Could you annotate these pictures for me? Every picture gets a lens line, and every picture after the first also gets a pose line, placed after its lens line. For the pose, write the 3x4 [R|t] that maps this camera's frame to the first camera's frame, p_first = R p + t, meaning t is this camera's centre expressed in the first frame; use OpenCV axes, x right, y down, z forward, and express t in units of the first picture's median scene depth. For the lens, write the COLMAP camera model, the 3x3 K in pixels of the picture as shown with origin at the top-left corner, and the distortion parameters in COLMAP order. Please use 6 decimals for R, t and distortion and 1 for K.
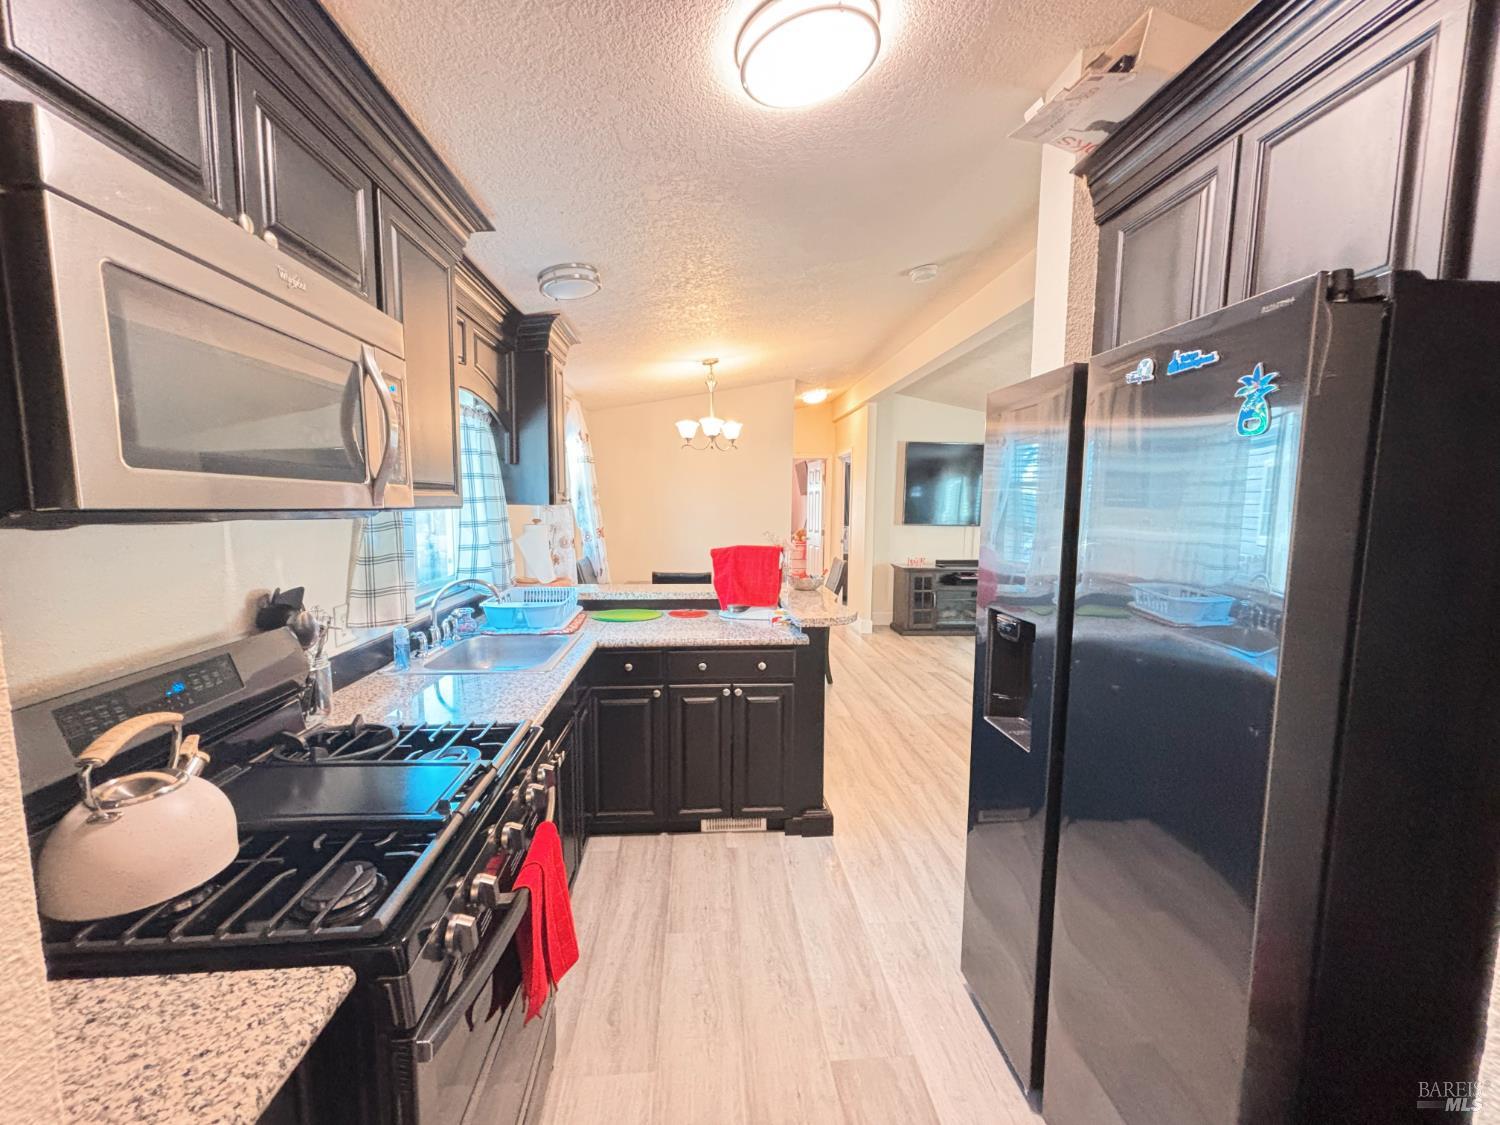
lens RADIAL K [[599.5, 0, 746.3], [0, 599.5, 567.0], [0, 0, 1]] dist [0.004265, -0.000545]
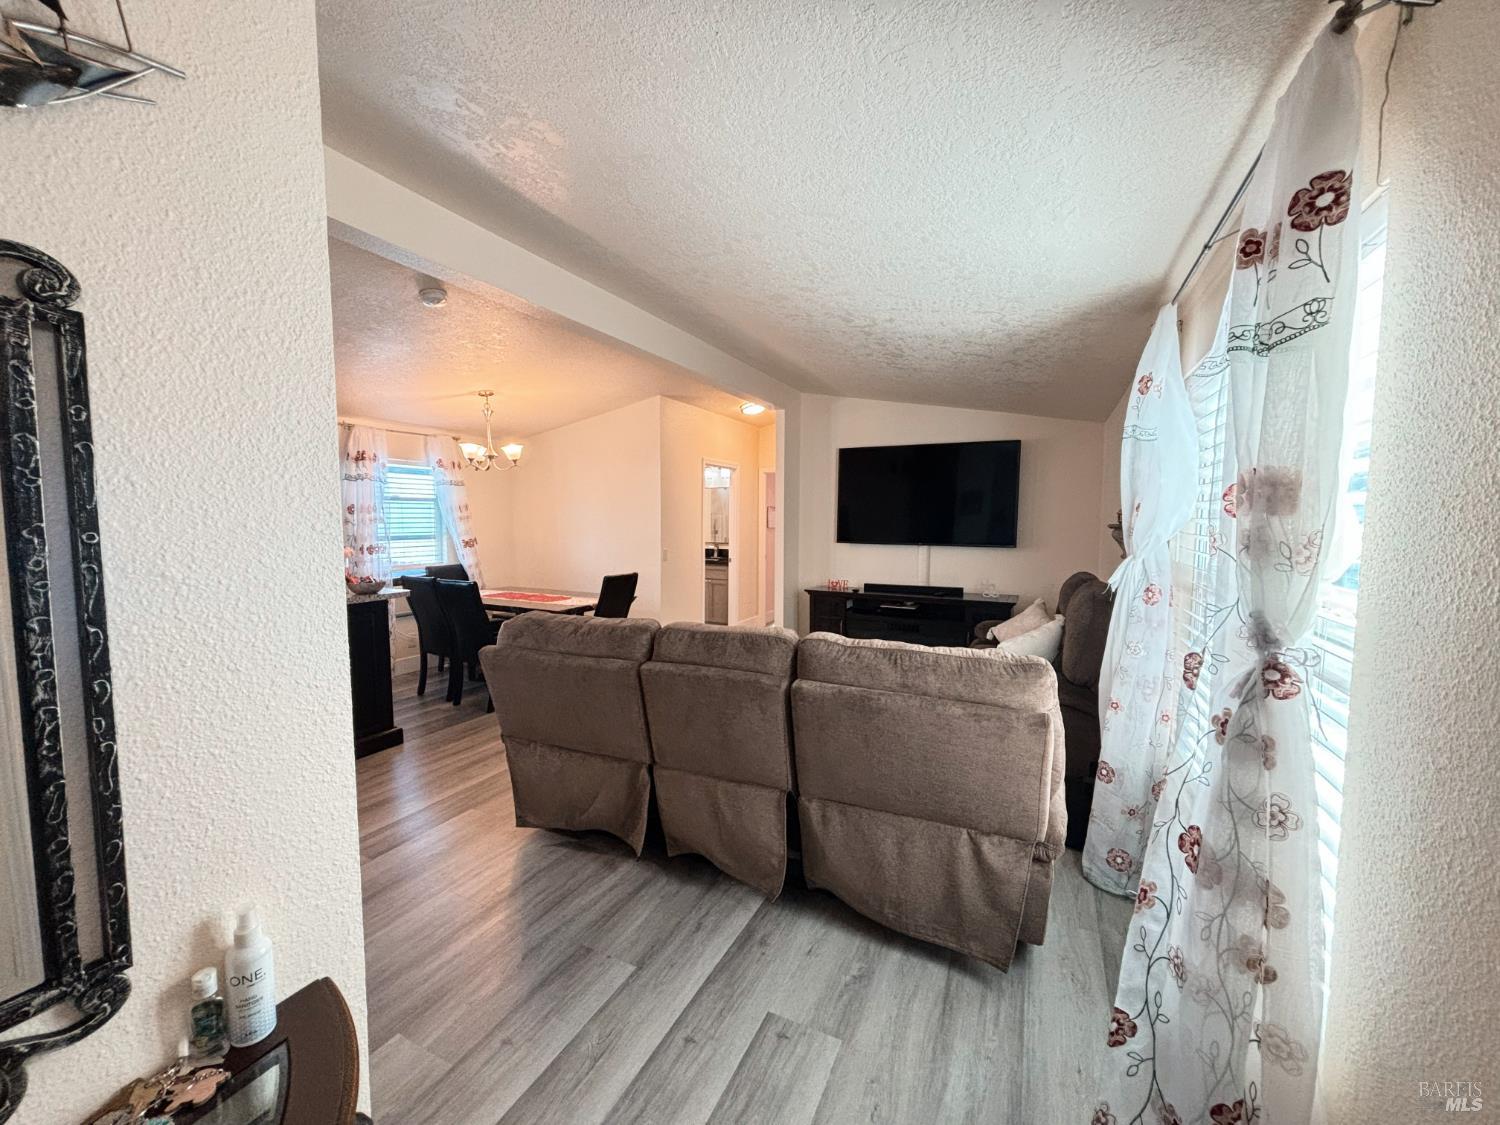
lens RADIAL K [[601.5, 0, 751.4], [0, 601.5, 563.6], [0, 0, 1]] dist [0.001550, -0.000635]
pose [[0.869734, 0.030743, -0.492562, 0.614745], [-0.047132, 0.998670, -0.020892, -0.014486], [0.491264, 0.041386, 0.870027, 0.180340]]
